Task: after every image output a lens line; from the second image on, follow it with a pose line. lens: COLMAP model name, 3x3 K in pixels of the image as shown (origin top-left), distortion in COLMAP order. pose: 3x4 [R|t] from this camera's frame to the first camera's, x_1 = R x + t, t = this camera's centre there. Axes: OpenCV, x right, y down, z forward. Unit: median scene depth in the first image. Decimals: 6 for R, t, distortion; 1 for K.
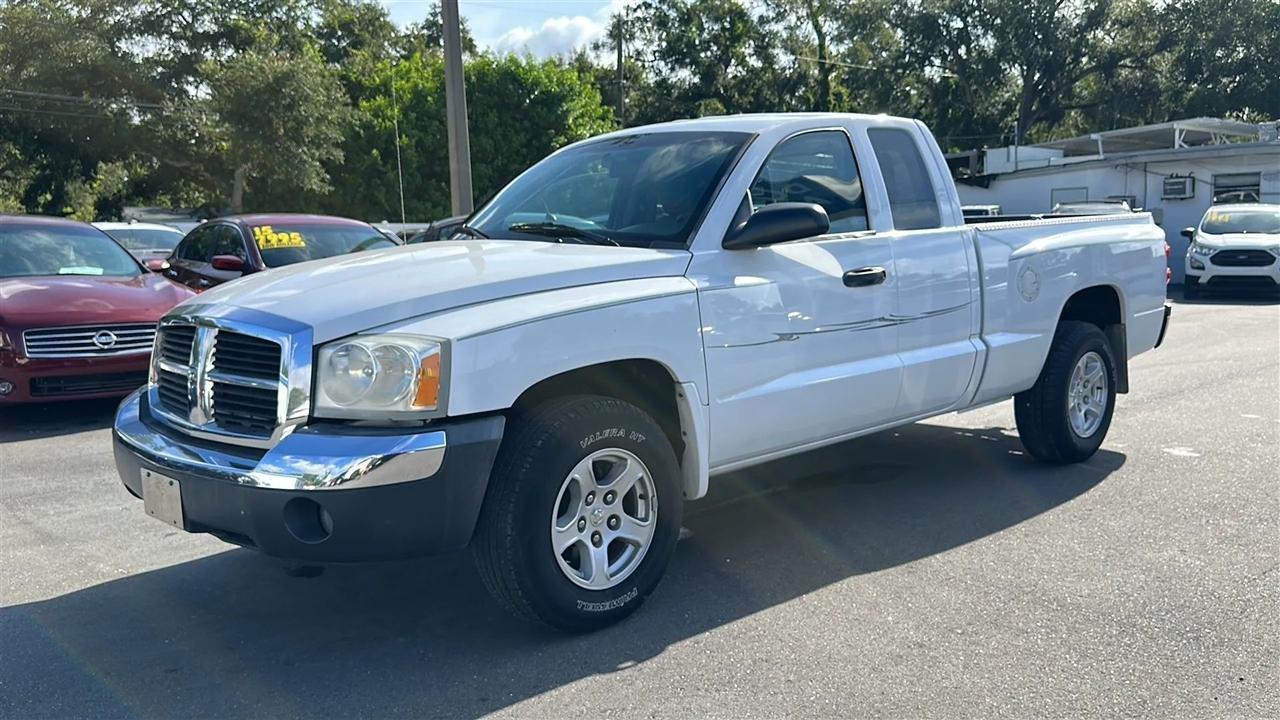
lens RADIAL K [[1109.2, 0, 640.0], [0, 1109.2, 360.0], [0, 0, 1]] dist [0.166489, -0.336924]
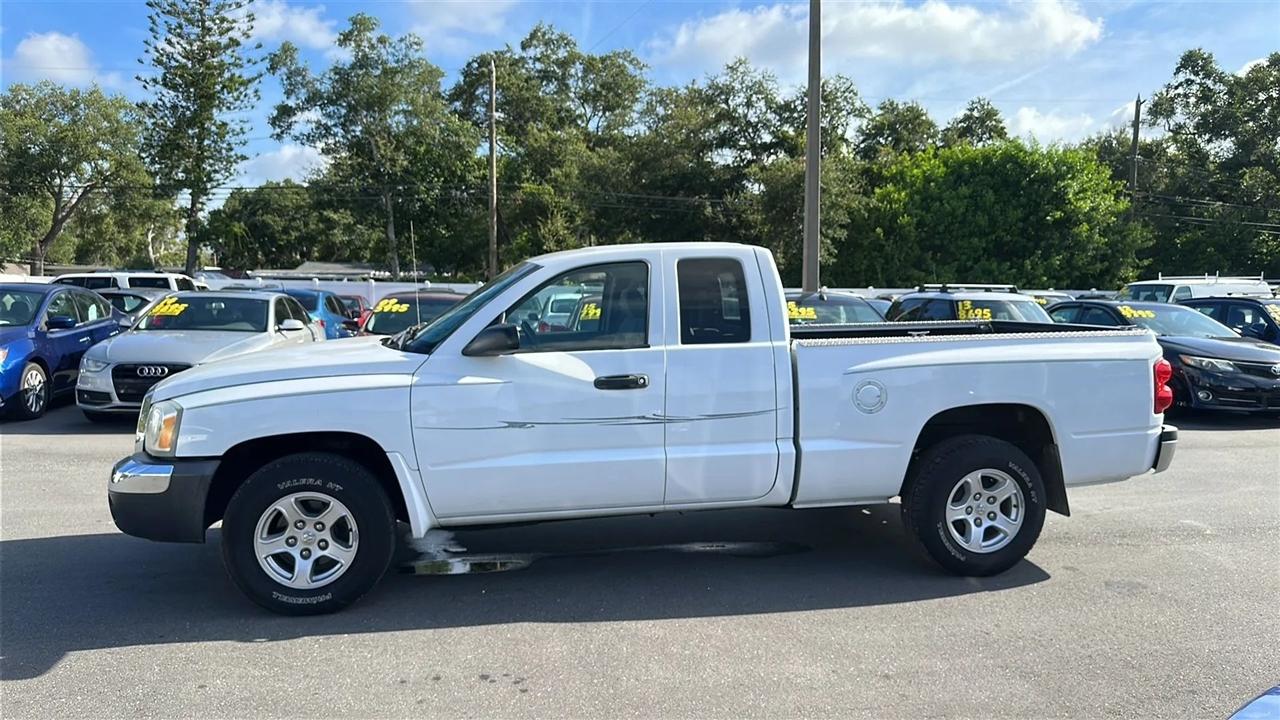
lens RADIAL K [[920.1, 0, 640.0], [0, 920.1, 360.0], [0, 0, 1]] dist [0.086204, -0.141037]
pose [[0.834330, 0.064060, -0.547531, 0.346817], [-0.083033, 0.996497, -0.009938, -0.040651], [0.544977, 0.053755, 0.836726, 0.076880]]
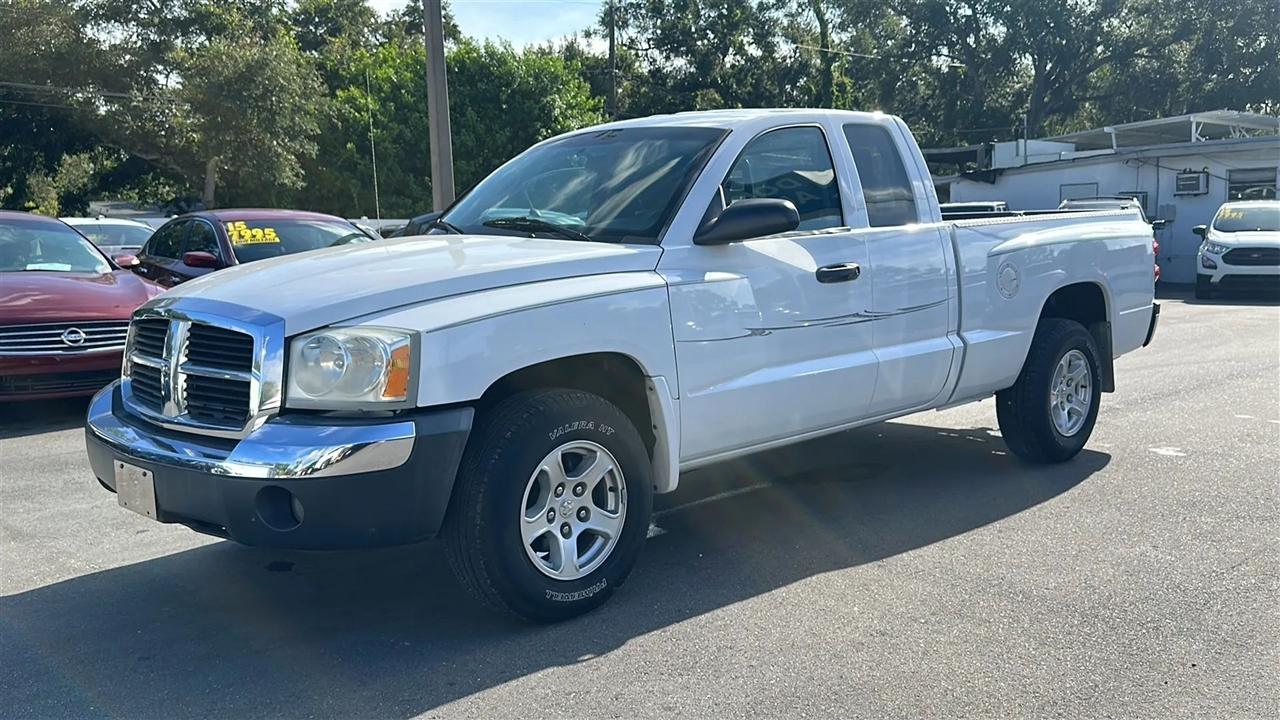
lens RADIAL K [[1172.2, 0, 640.0], [0, 1172.2, 360.0], [0, 0, 1]] dist [0.179185, -0.372147]
pose [[0.999990, 0.001072, 0.004277, 0.008461], [-0.001057, 0.999993, -0.003631, 0.003491], [-0.004281, 0.003626, 0.999984, -0.025510]]
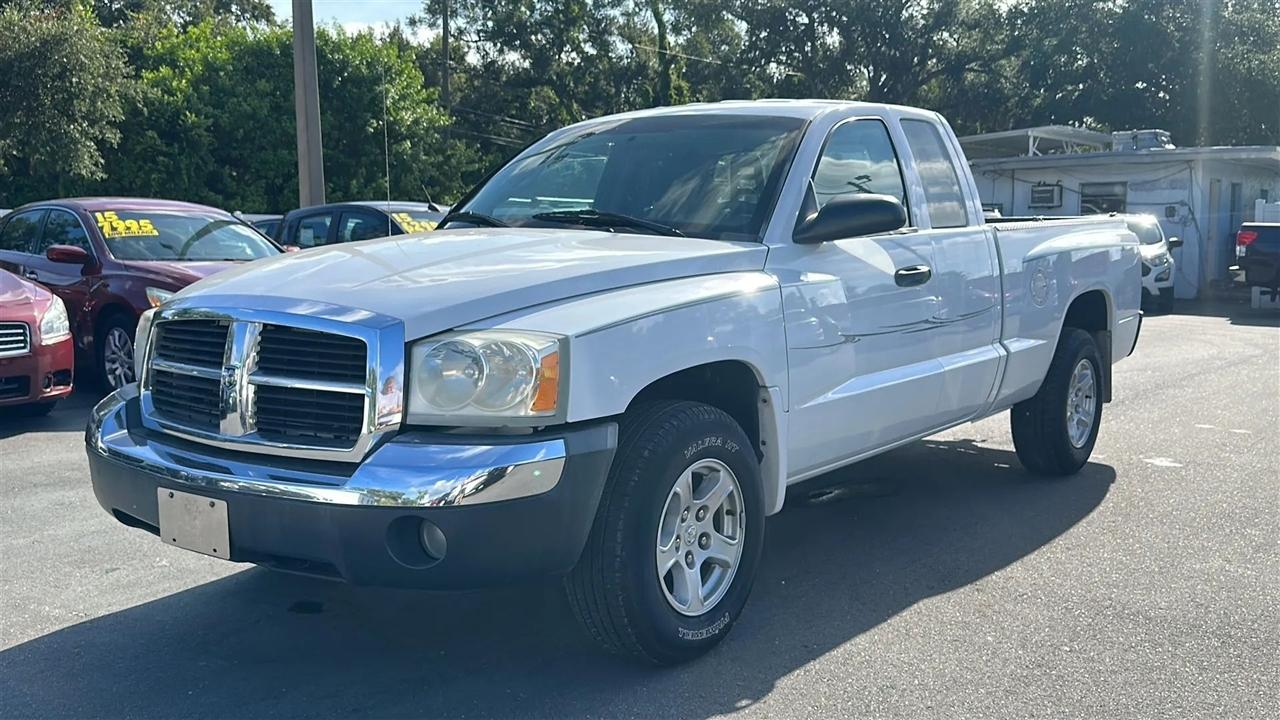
lens RADIAL K [[1216.8, 0, 640.0], [0, 1216.8, 360.0], [0, 0, 1]] dist [0.194366, -0.441097]
pose [[0.987178, 0.003157, 0.159592, -0.085422], [-0.001372, 0.999935, -0.011294, 0.003590], [-0.159617, 0.010931, 0.987119, 0.008920]]
